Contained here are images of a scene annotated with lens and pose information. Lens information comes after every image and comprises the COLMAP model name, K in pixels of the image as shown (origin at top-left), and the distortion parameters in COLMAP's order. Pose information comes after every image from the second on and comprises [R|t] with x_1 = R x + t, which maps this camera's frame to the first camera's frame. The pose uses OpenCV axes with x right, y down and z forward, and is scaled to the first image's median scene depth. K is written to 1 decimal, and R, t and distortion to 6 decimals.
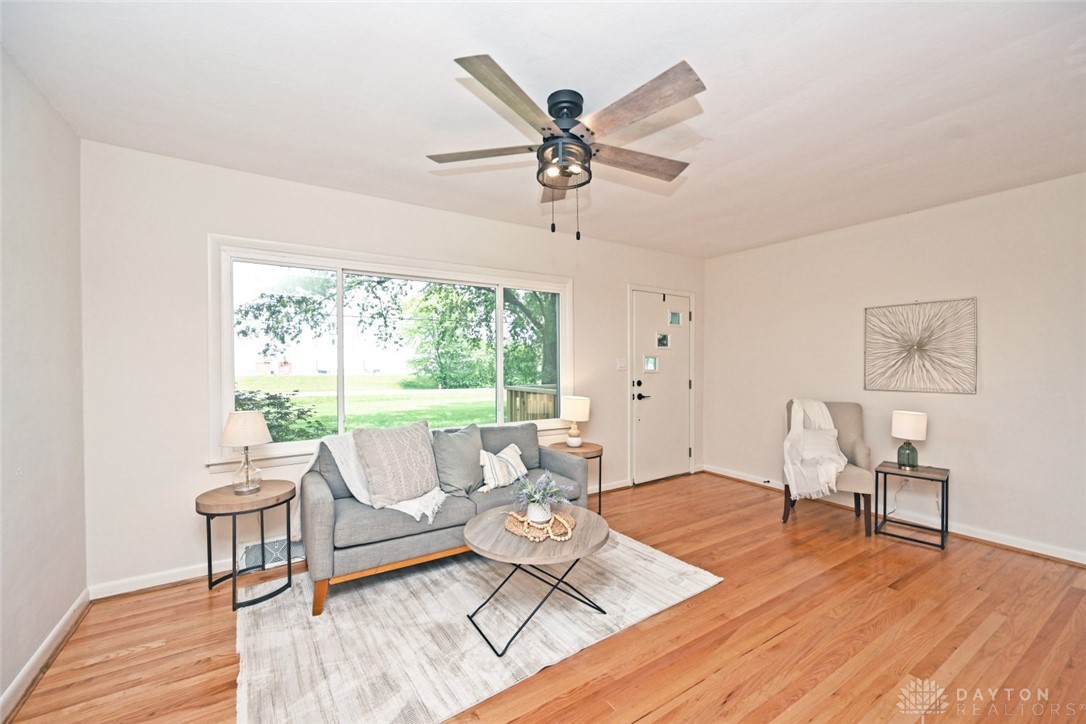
lens RADIAL K [[431.0, 0, 546.9], [0, 431.0, 361.2], [0, 0, 1]] dist [0.002840, 0.000184]
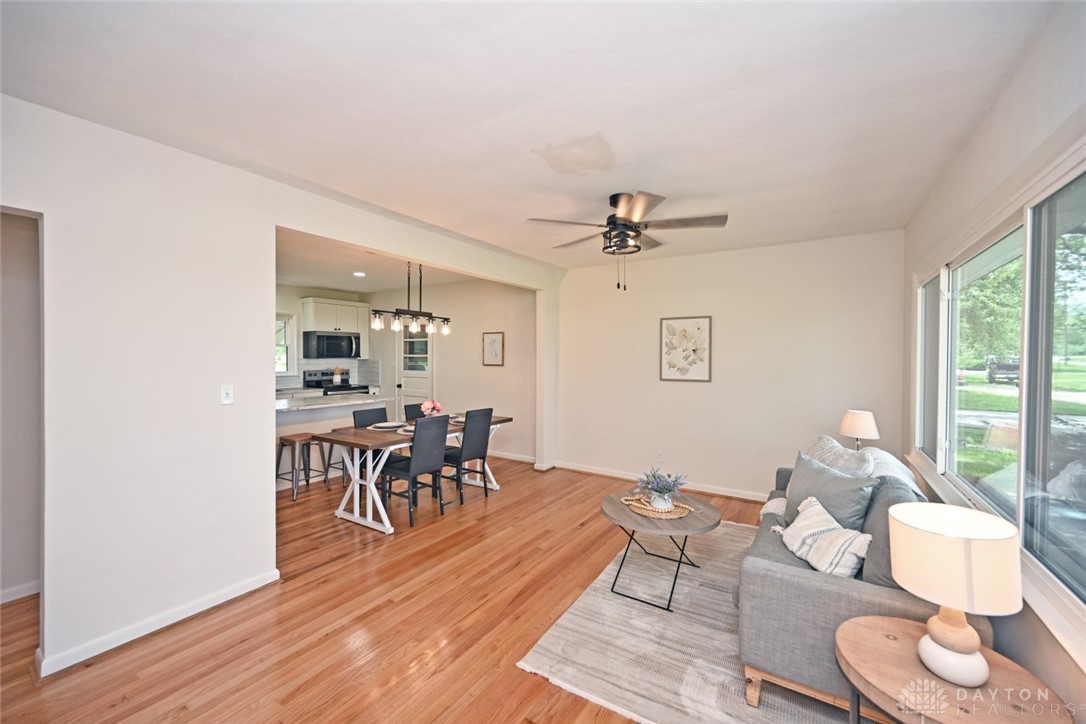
lens RADIAL K [[431.0, 0, 546.9], [0, 431.0, 361.2], [0, 0, 1]] dist [0.002840, 0.000184]
pose [[-0.906987, 0.004760, -0.421132, 0.908861], [-0.002130, 0.999872, 0.015888, -0.049132], [0.421154, 0.015307, -0.906860, 2.281040]]
